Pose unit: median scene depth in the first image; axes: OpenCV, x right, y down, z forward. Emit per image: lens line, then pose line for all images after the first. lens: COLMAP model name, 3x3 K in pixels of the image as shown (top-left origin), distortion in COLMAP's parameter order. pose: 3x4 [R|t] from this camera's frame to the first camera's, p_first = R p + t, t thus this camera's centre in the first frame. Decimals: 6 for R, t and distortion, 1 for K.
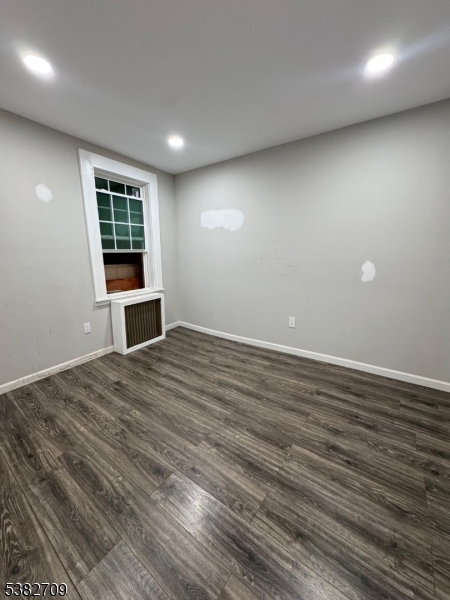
lens RADIAL K [[240.7, 0, 225.8], [0, 240.7, 300.4], [0, 0, 1]] dist [-0.003533, 0.000050]
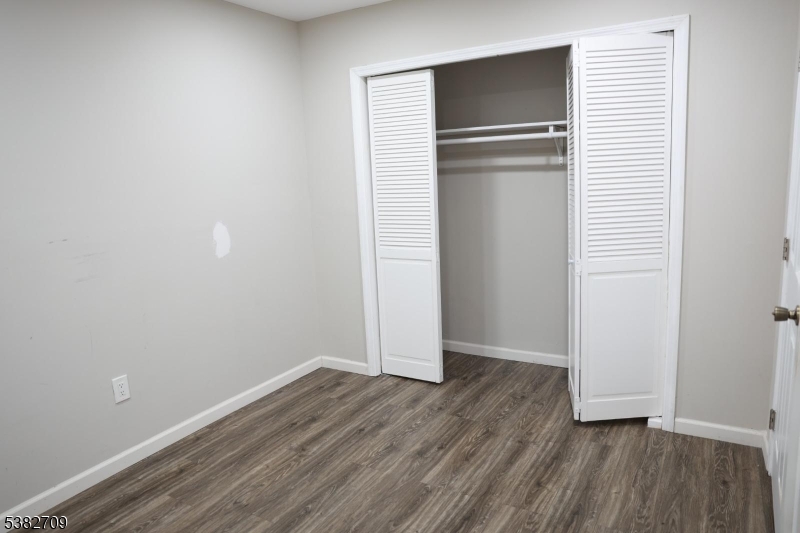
lens RADIAL K [[553.0, 0, 399.1], [0, 553.0, 267.6], [0, 0, 1]] dist [-0.107336, 0.082858]
pose [[-0.101033, -0.164797, 0.981139, -0.995404], [0.235977, 0.954073, 0.184551, -0.255637], [-0.966492, 0.250172, -0.057504, 0.859997]]
